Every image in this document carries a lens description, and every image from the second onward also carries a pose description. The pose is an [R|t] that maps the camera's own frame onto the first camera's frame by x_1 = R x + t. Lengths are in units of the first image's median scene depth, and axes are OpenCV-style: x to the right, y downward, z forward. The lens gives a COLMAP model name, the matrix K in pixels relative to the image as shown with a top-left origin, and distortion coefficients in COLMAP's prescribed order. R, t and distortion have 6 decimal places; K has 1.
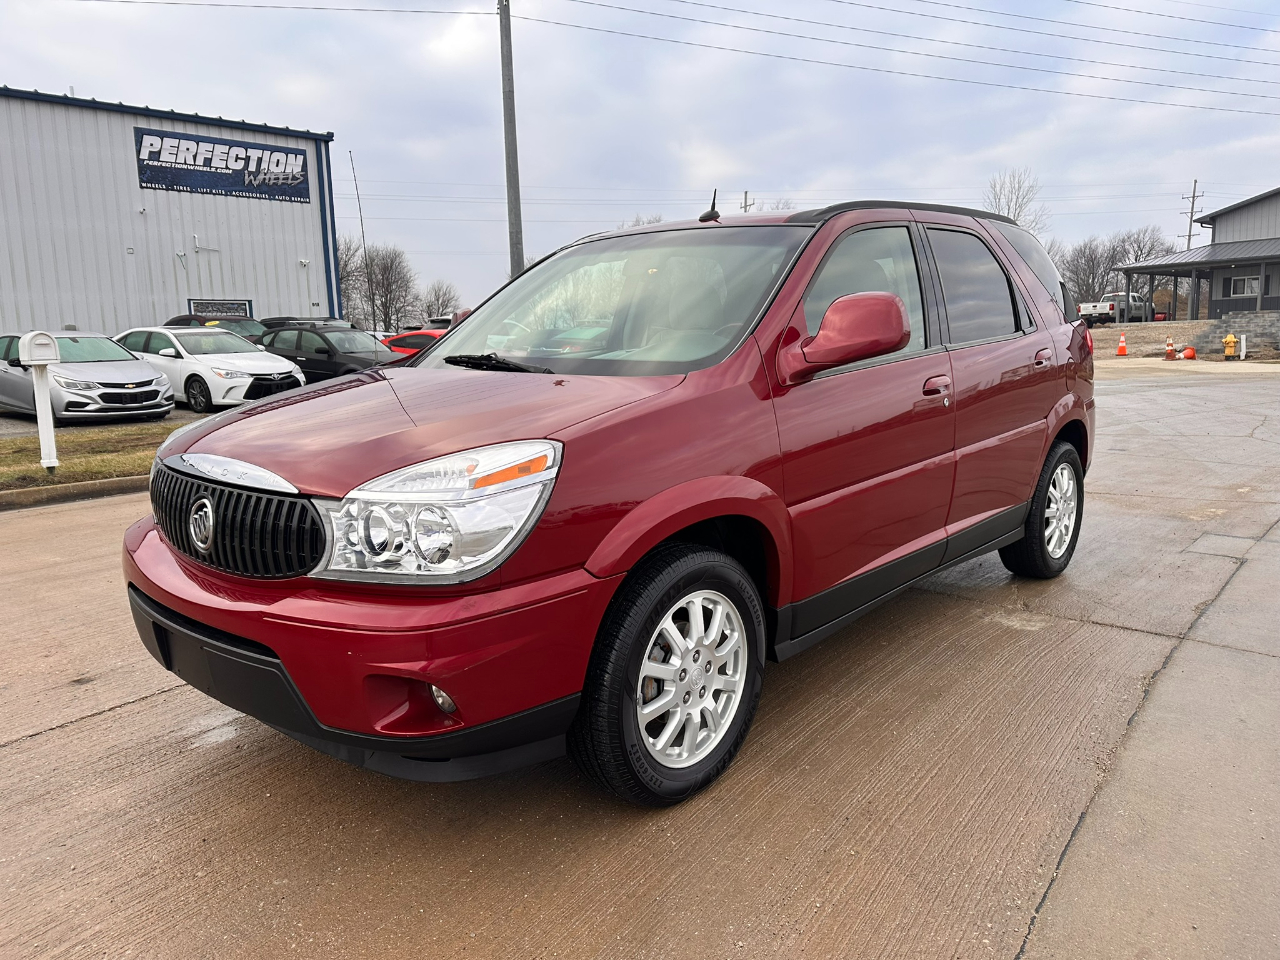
lens RADIAL K [[960.2, 0, 684.3], [0, 960.2, 472.8], [0, 0, 1]] dist [-0.000584, -0.007770]
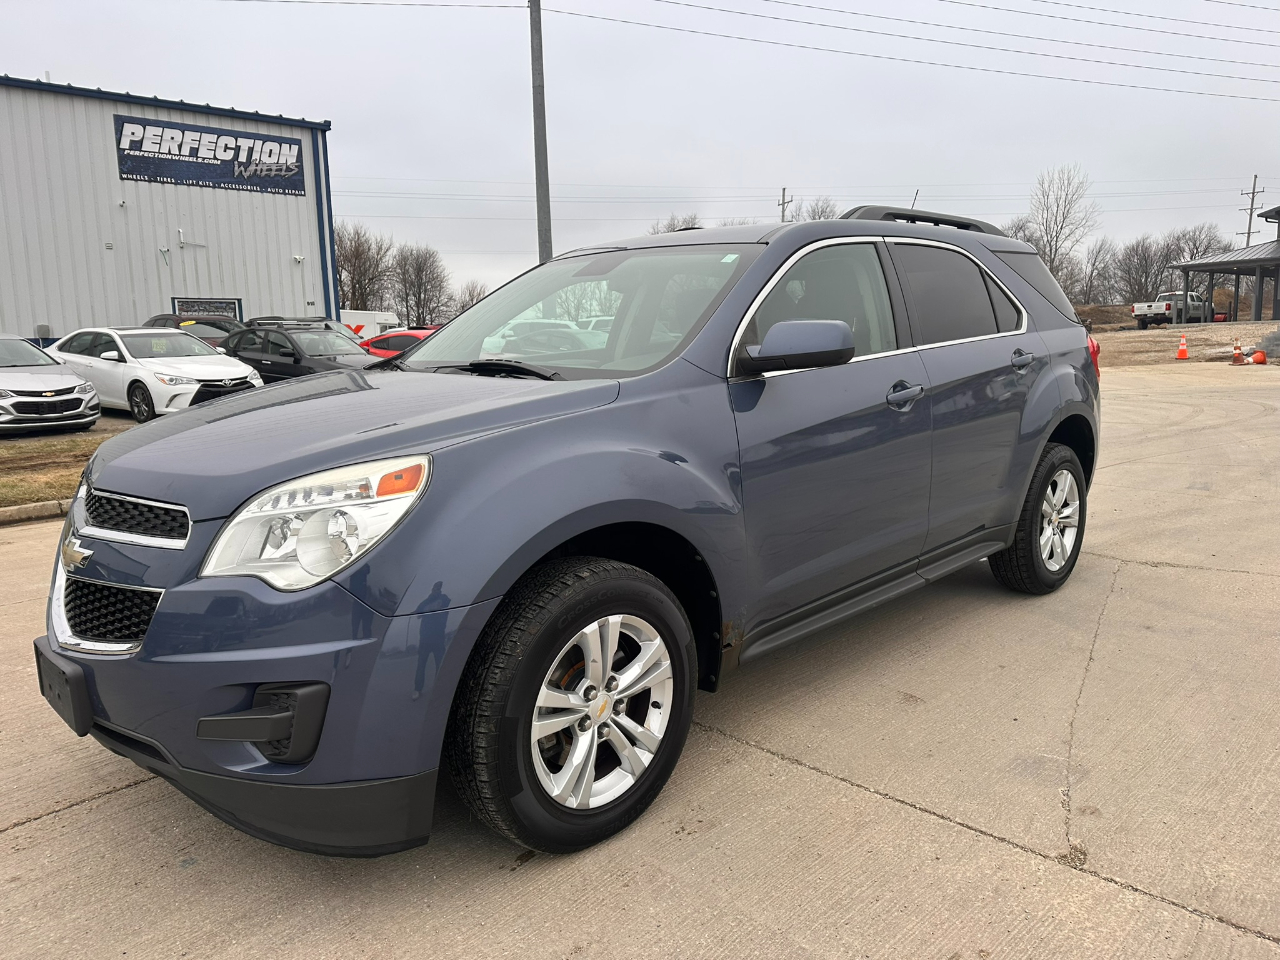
lens RADIAL K [[960.2, 0, 684.3], [0, 960.2, 472.8], [0, 0, 1]] dist [-0.000584, -0.007770]
pose [[0.999041, 0.007451, -0.043140, 0.025883], [-0.007475, 0.999972, -0.000400, -0.012094], [0.043136, 0.000723, 0.999069, 0.078561]]
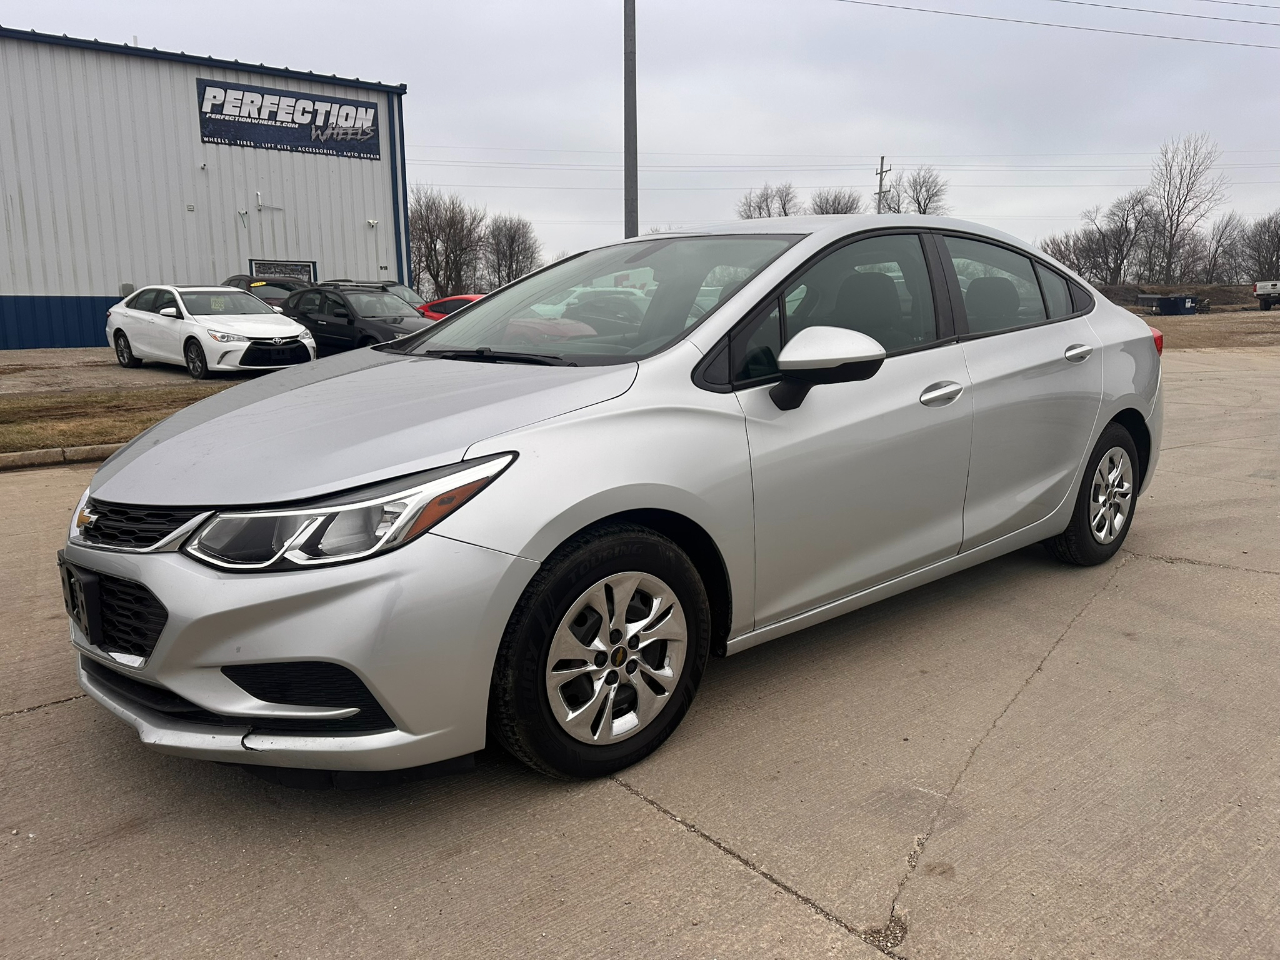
lens RADIAL K [[962.5, 0, 667.8], [0, 962.5, 475.7], [0, 0, 1]] dist [0.006501, -0.011607]
pose [[0.987327, 0.044481, -0.152337, 0.052187], [-0.040327, 0.998728, 0.030256, -0.010258], [0.153490, -0.023730, 0.987865, 0.100835]]
